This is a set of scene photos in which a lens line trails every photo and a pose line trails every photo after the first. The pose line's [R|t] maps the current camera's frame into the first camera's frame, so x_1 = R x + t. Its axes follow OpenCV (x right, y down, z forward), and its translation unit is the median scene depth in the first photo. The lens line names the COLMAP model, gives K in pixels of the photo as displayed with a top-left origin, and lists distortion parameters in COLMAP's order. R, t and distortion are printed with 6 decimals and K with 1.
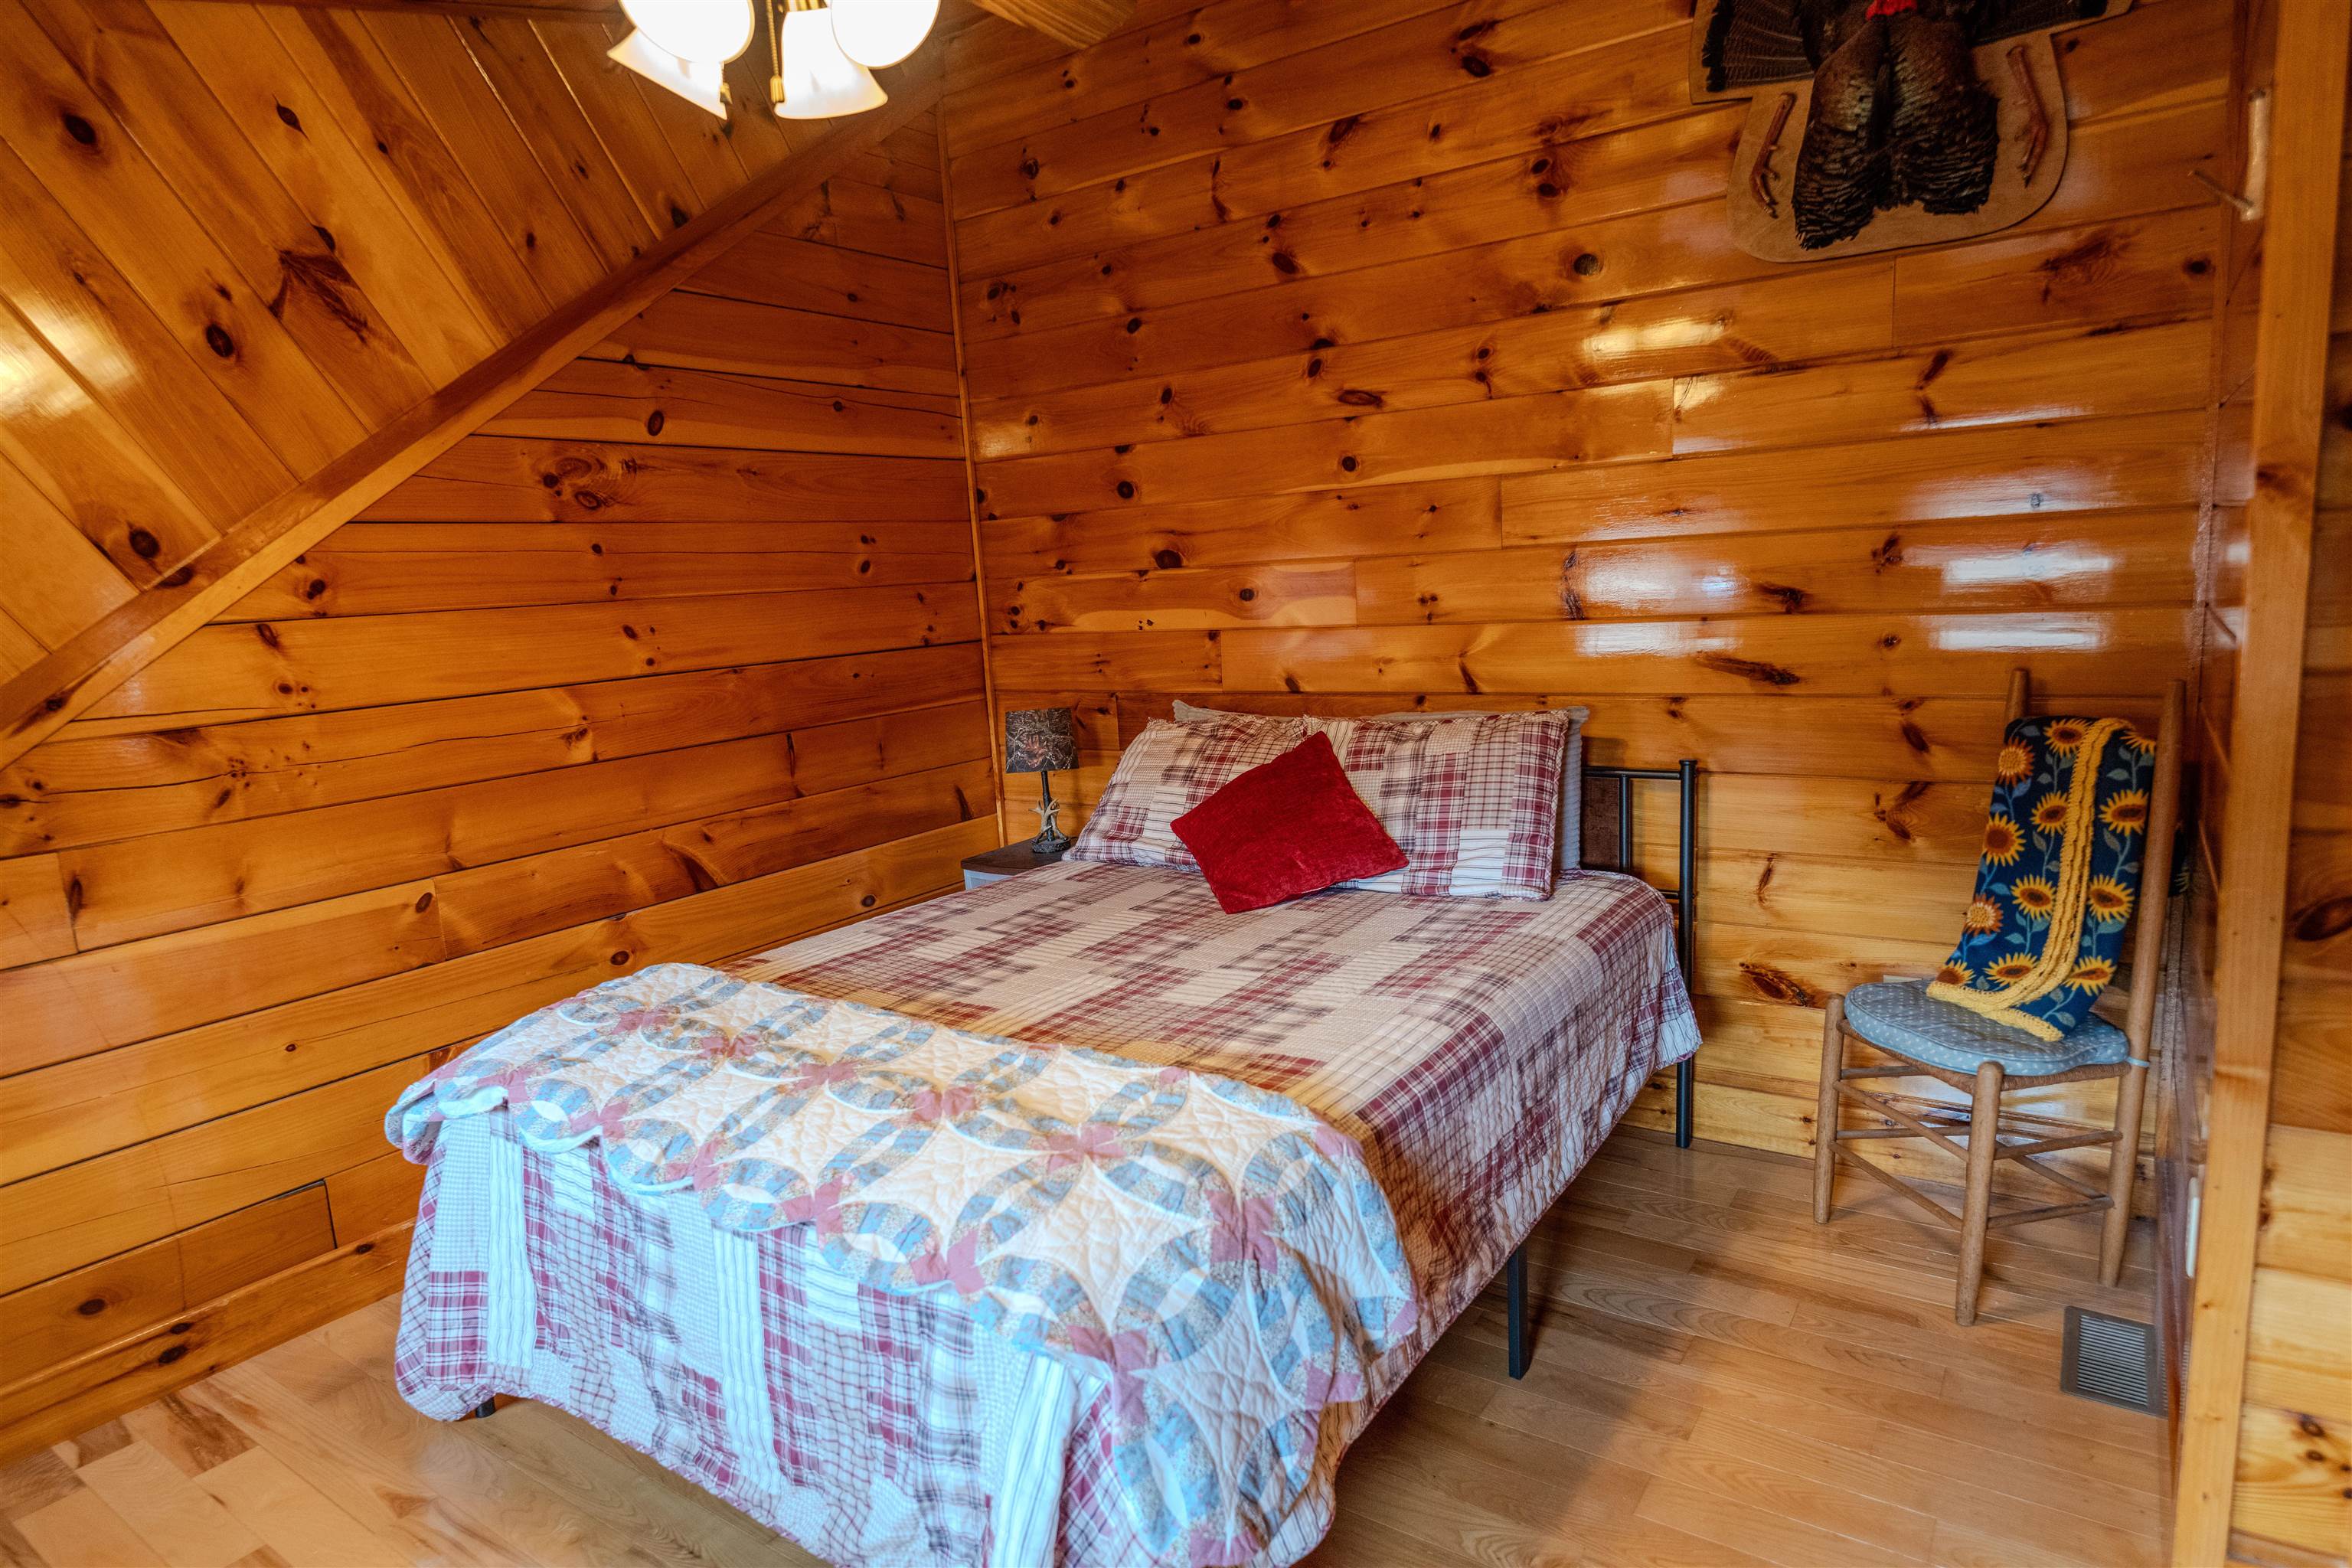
lens RADIAL K [[1322.2, 0, 1185.1], [0, 1322.2, 791.8], [0, 0, 1]] dist [-0.002120, -0.000429]
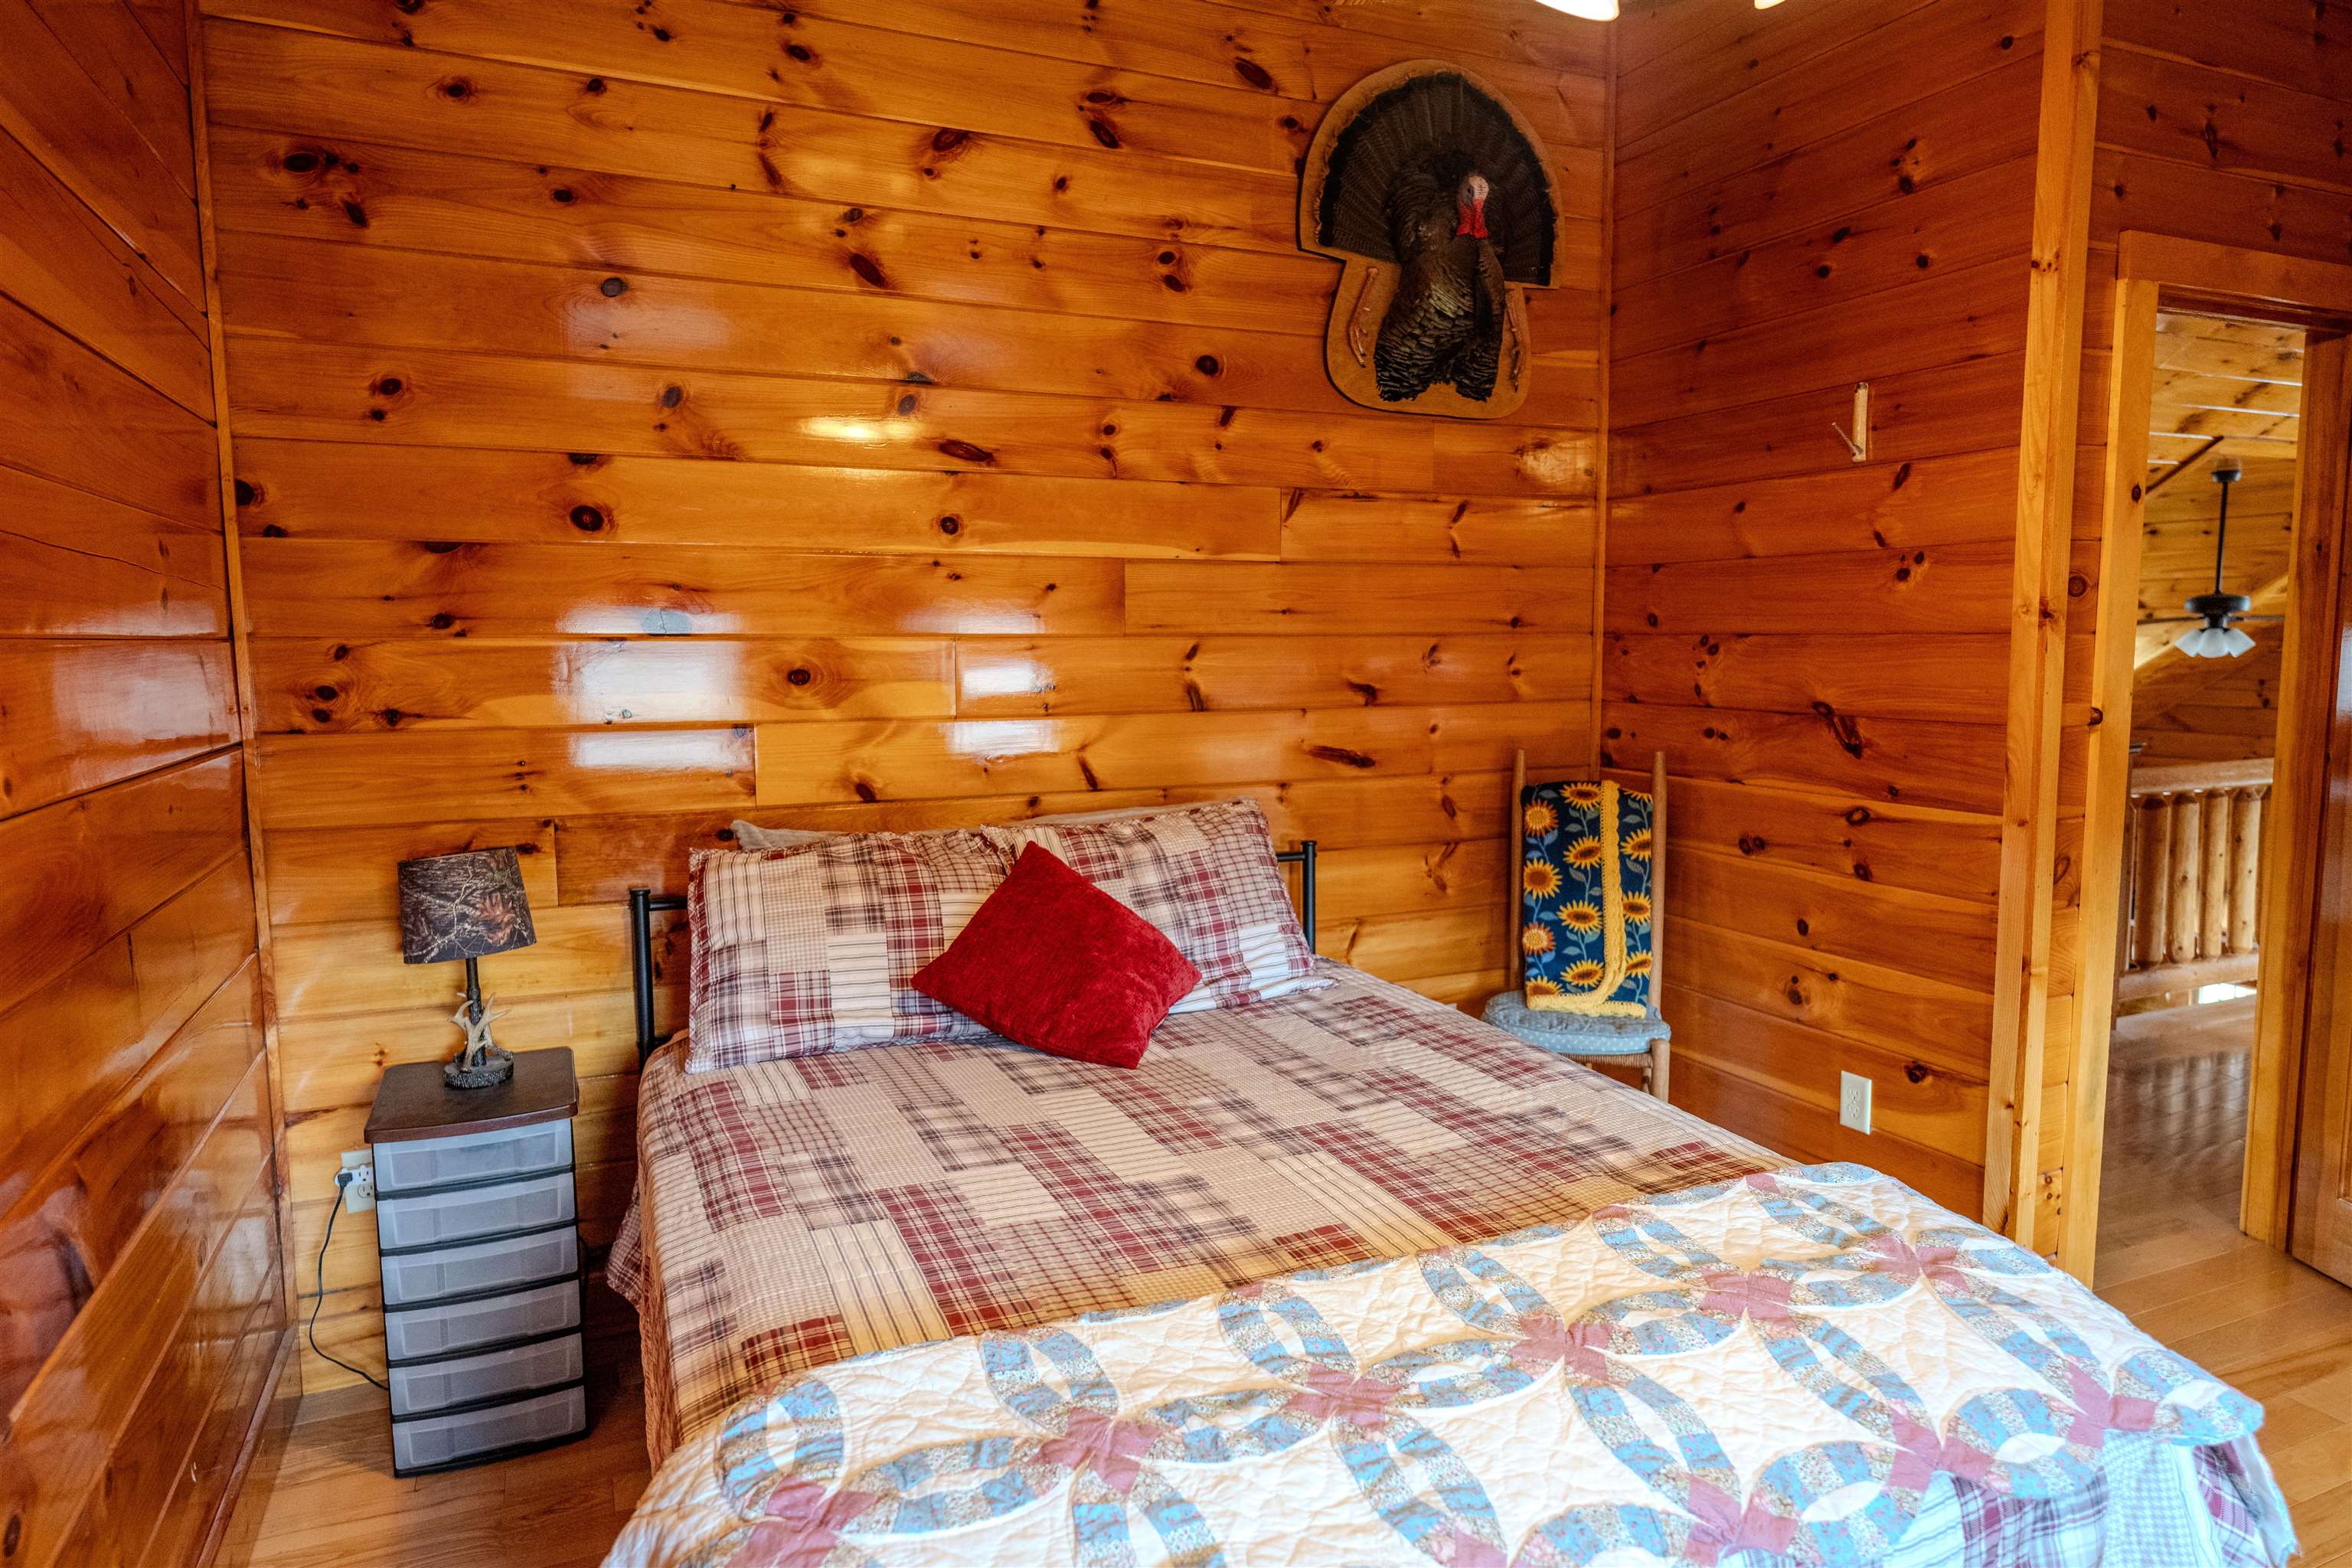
lens RADIAL K [[1395.7, 0, 1171.6], [0, 1395.7, 770.5], [0, 0, 1]] dist [-0.003542, -0.001409]
pose [[0.520401, -0.024527, 0.853570, -0.721384], [0.115228, 0.992462, -0.041734, -0.052153], [-0.846112, 0.120074, 0.519304, 0.565129]]
